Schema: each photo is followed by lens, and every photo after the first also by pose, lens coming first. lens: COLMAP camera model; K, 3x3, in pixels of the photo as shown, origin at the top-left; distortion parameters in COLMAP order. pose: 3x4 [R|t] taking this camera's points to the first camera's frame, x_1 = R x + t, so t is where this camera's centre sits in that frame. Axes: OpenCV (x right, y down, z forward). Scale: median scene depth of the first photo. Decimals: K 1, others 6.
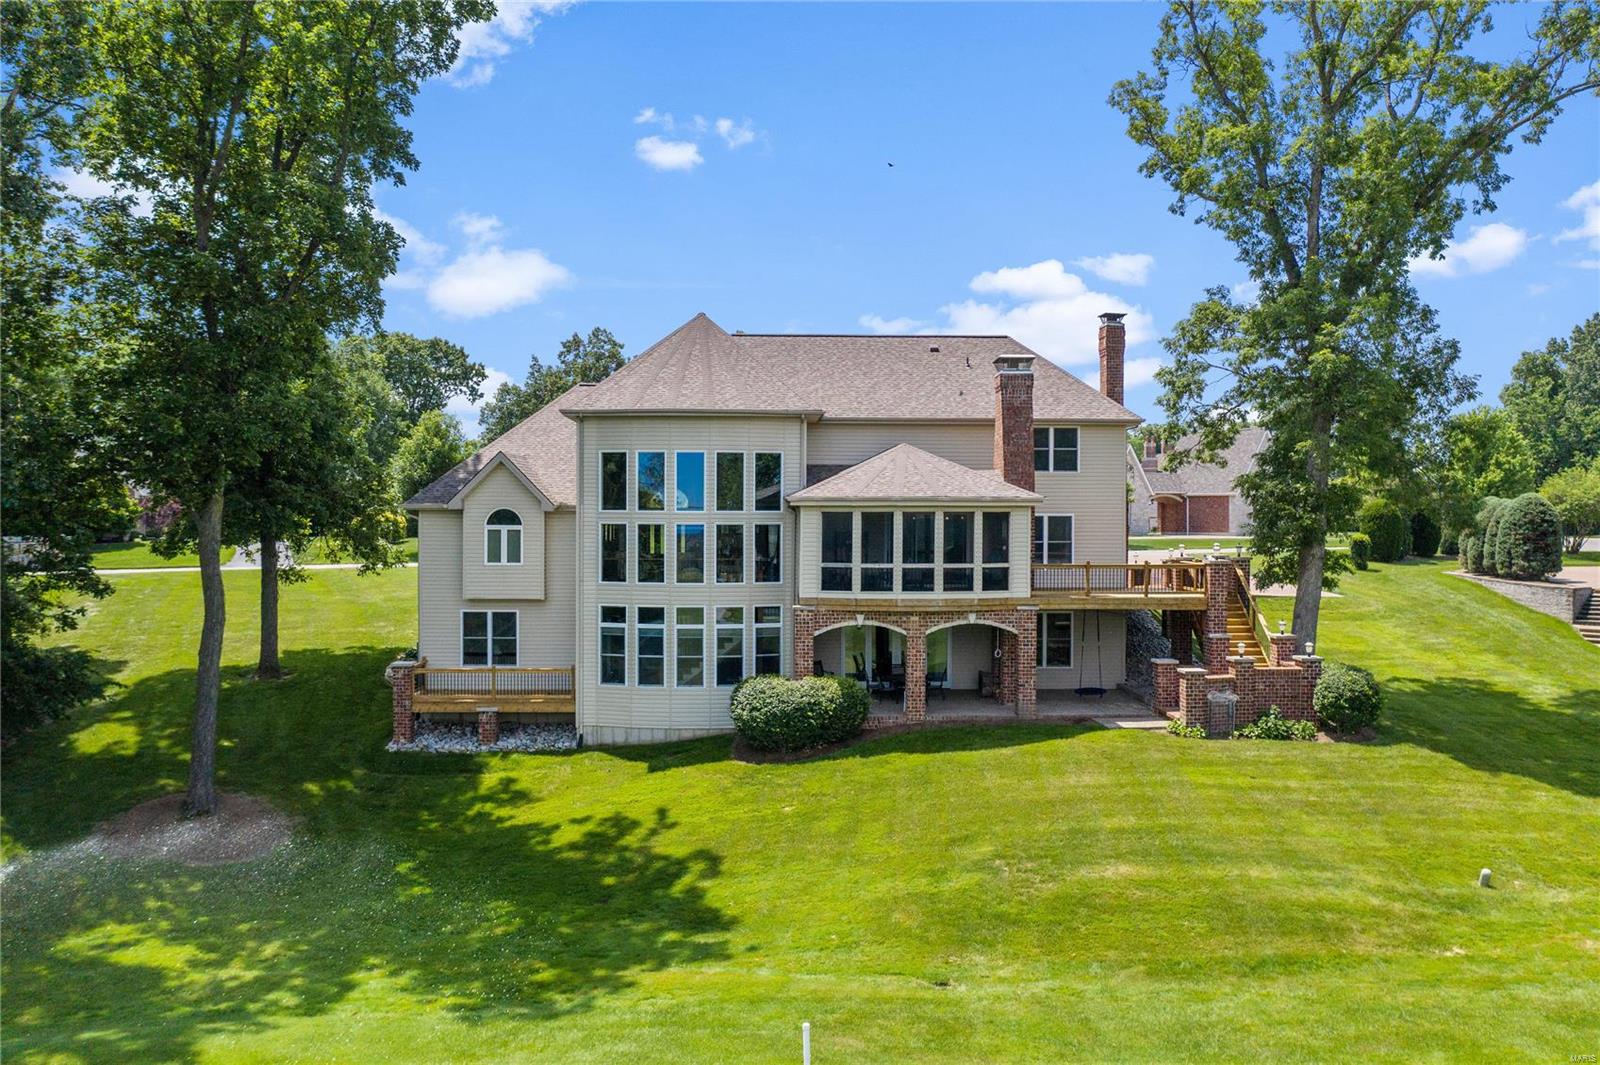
lens RADIAL K [[1260.8, 0, 759.0], [0, 1260.8, 512.1], [0, 0, 1]] dist [-0.020448, 0.008736]
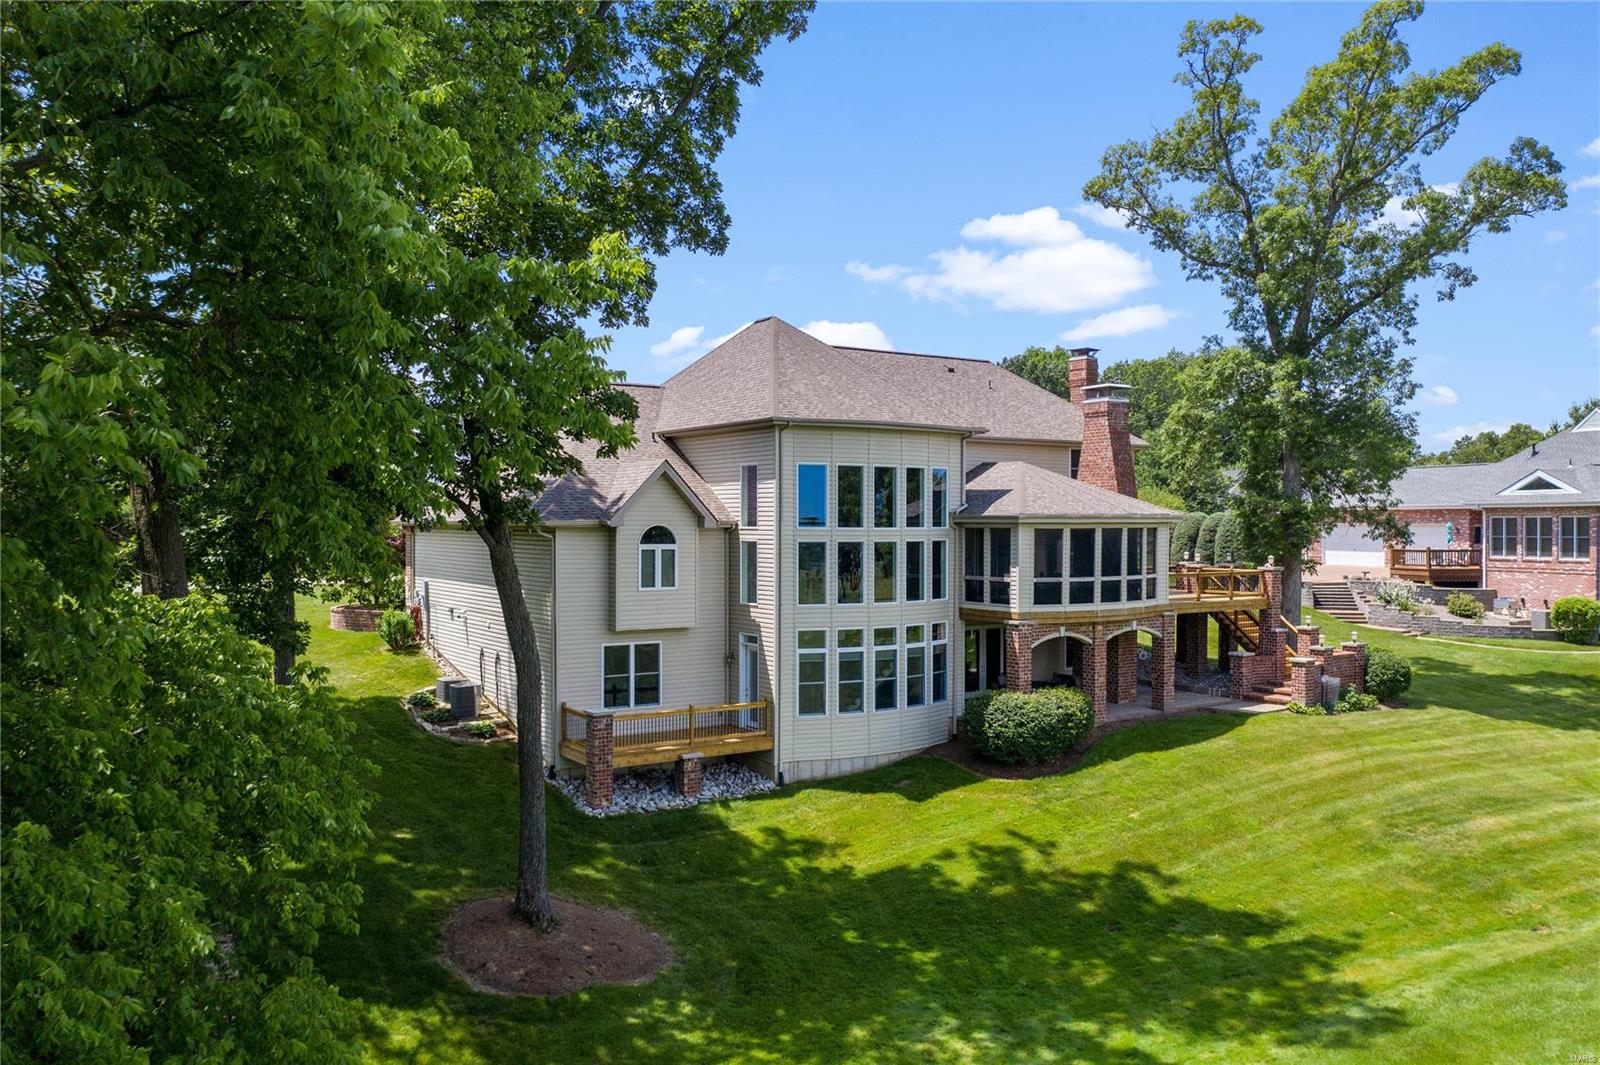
lens RADIAL K [[1260.8, 0, 794.7], [0, 1260.8, 533.8], [0, 0, 1]] dist [-0.020448, 0.008736]
pose [[0.836040, -0.005464, 0.548641, -0.638202], [0.001359, 0.999968, 0.007888, -0.003680], [-0.548667, -0.005850, 0.836021, 0.235624]]
